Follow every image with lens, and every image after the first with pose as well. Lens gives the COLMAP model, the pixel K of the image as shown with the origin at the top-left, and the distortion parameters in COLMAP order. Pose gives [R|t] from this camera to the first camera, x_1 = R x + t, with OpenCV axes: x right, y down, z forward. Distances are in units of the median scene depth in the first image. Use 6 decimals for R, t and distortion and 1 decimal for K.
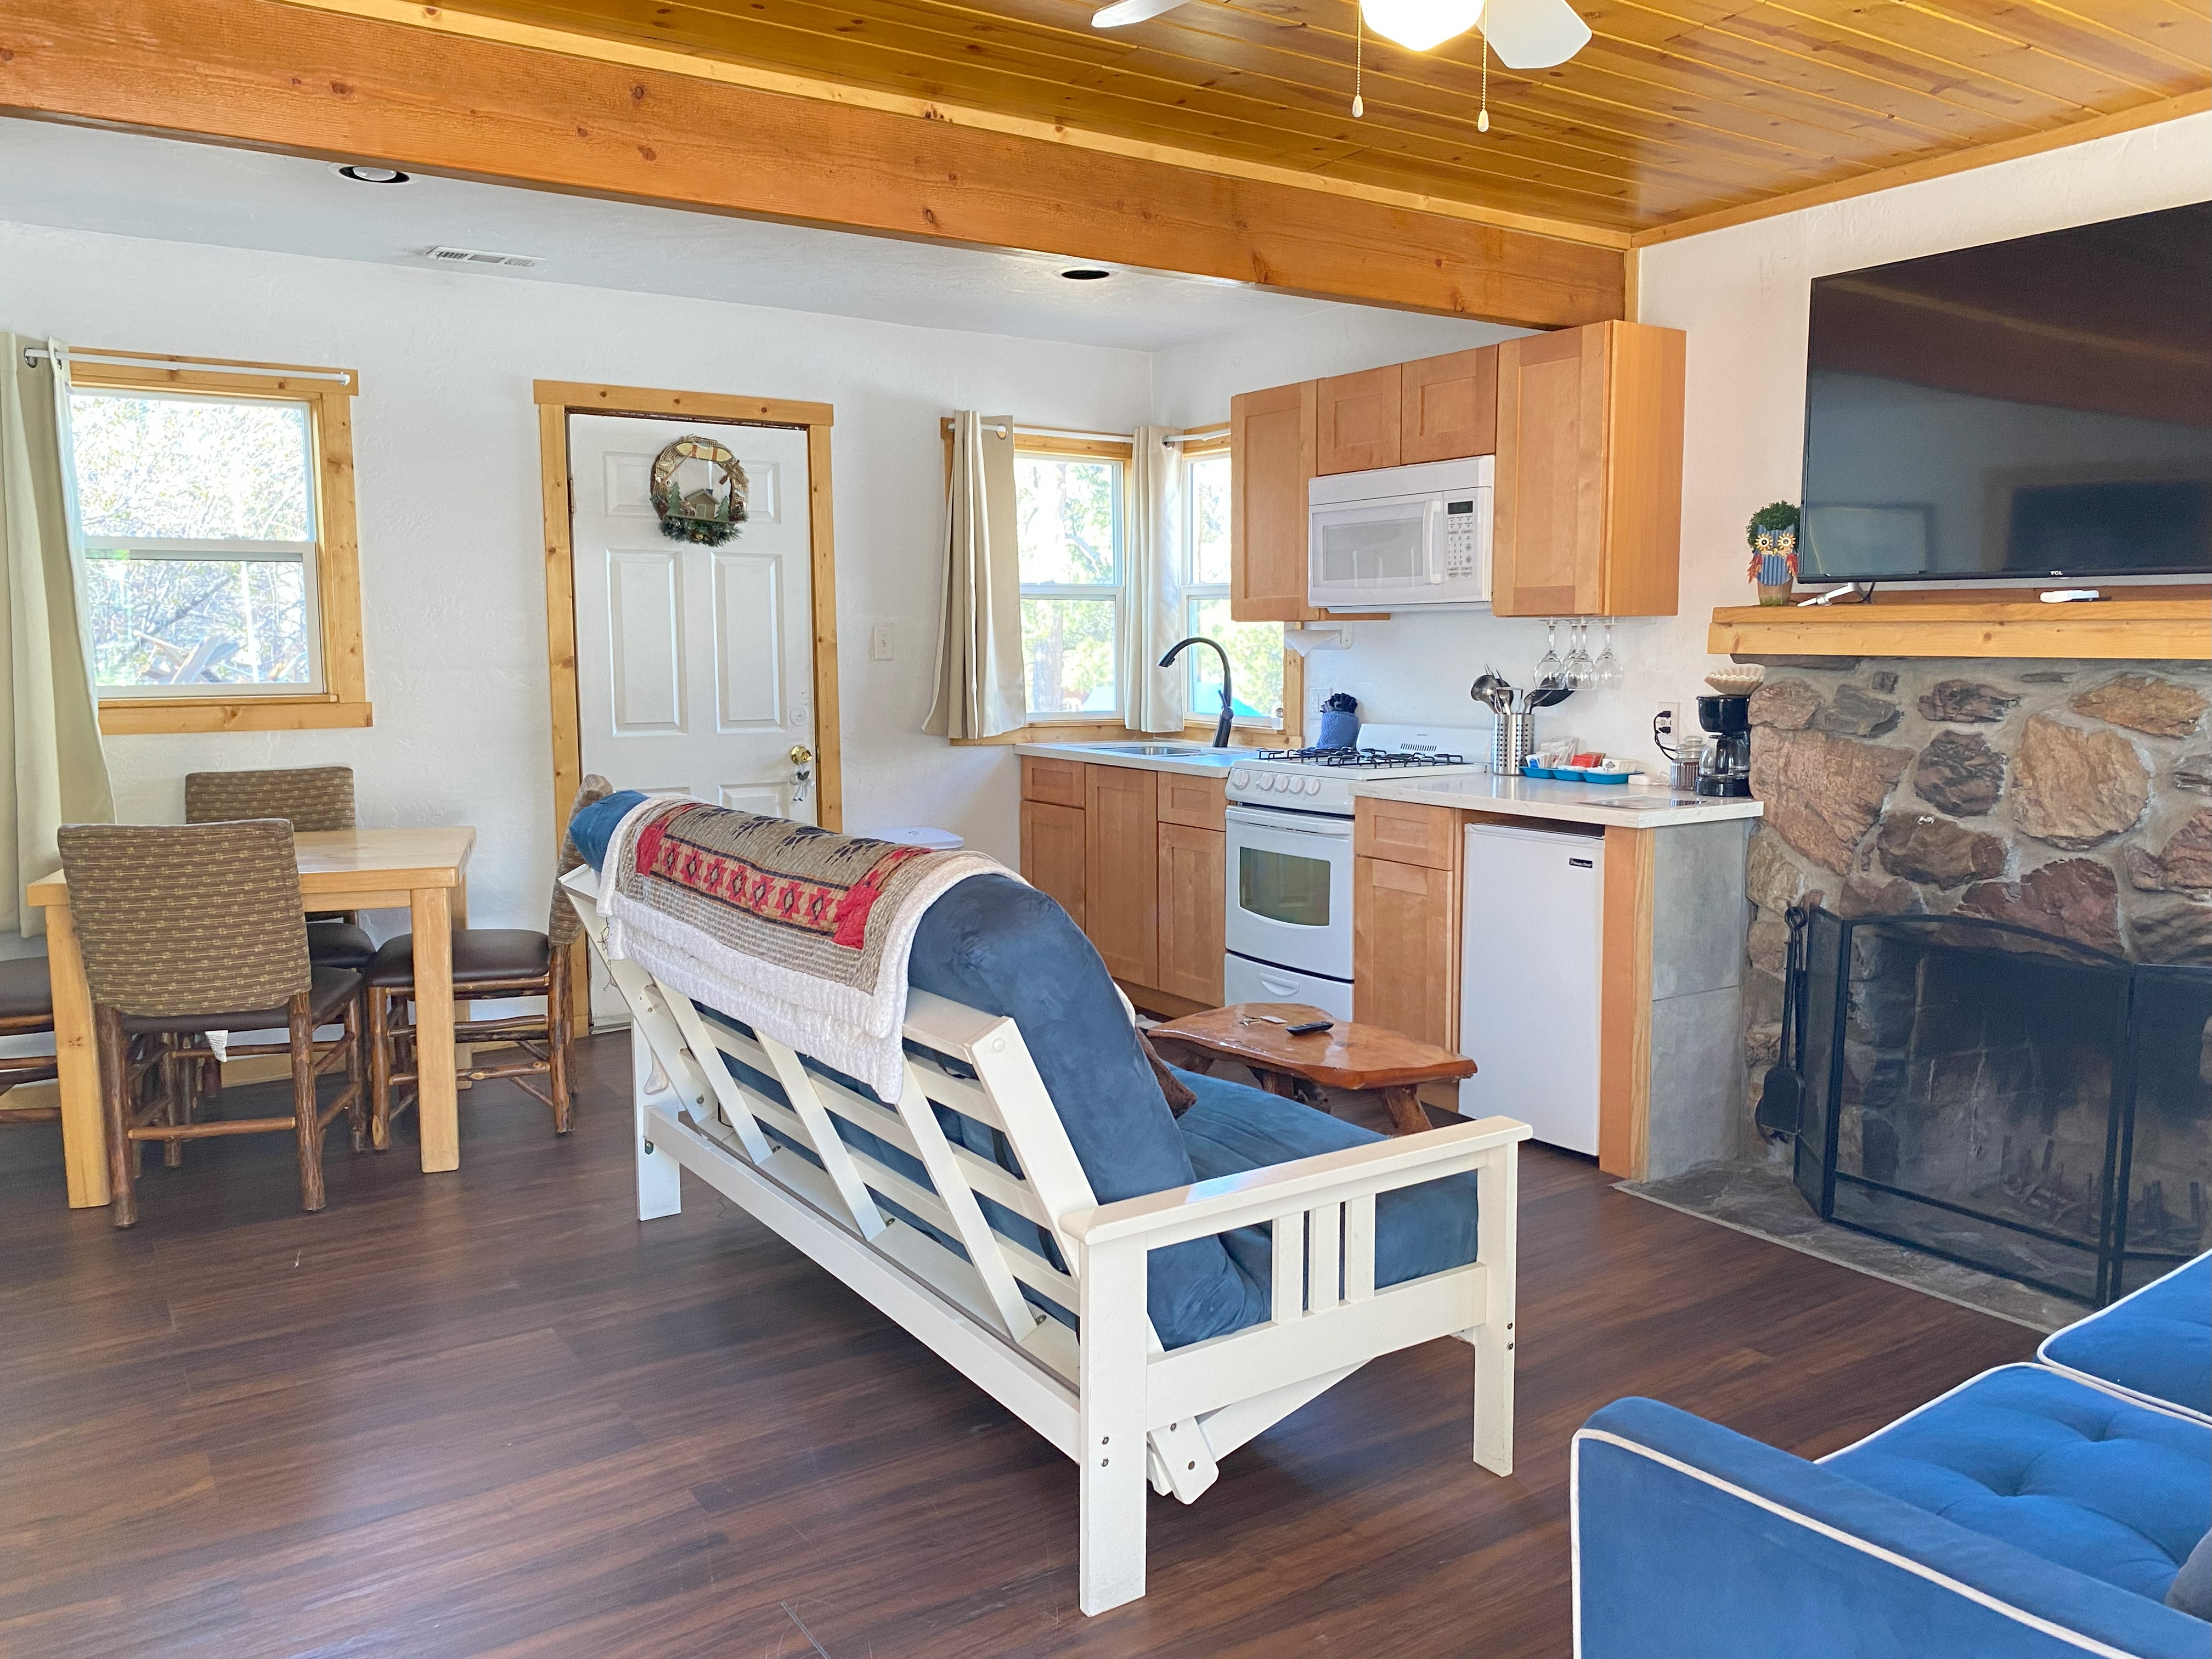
lens RADIAL K [[1682.6, 0, 1089.4], [0, 1682.6, 809.6], [0, 0, 1]] dist [0.040249, -0.040588]
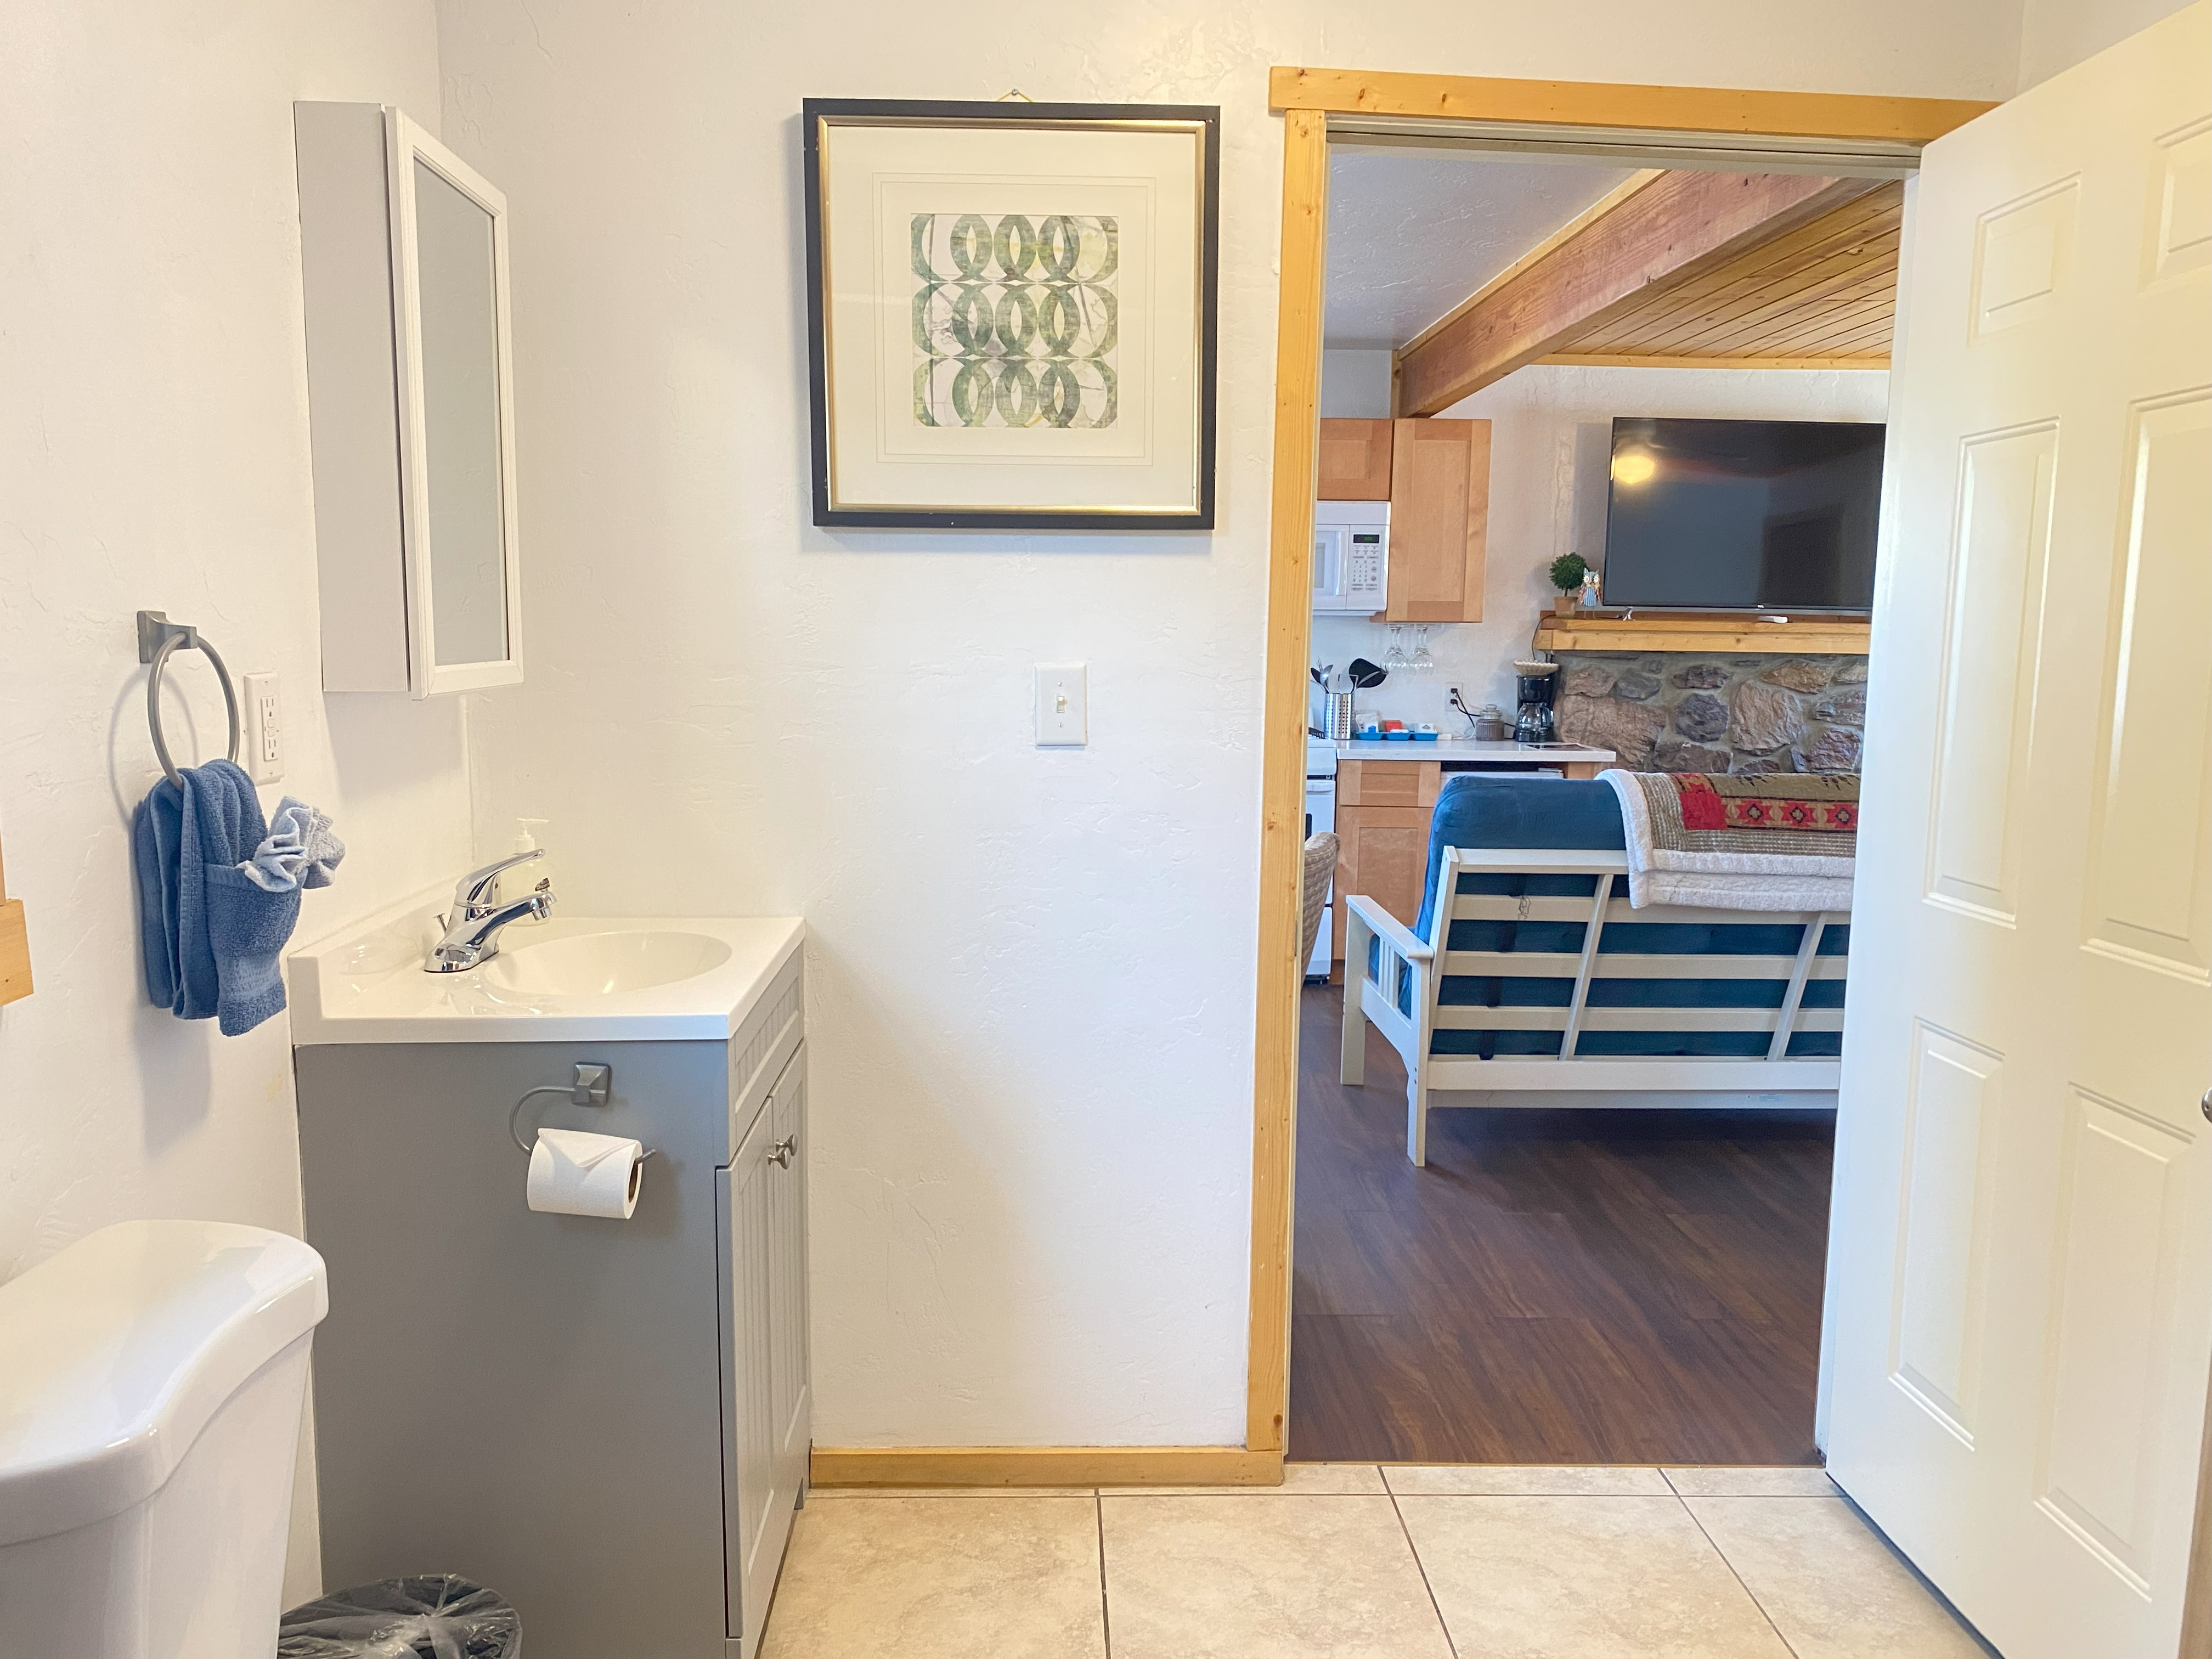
lens RADIAL K [[1682.6, 0, 1083.4], [0, 1682.6, 886.4], [0, 0, 1]] dist [0.040249, -0.040588]
pose [[0.521645, -0.121830, 0.844419, -1.269711], [0.073320, 0.992492, 0.097899, -0.063847], [-0.850006, 0.010845, 0.526661, 0.590334]]
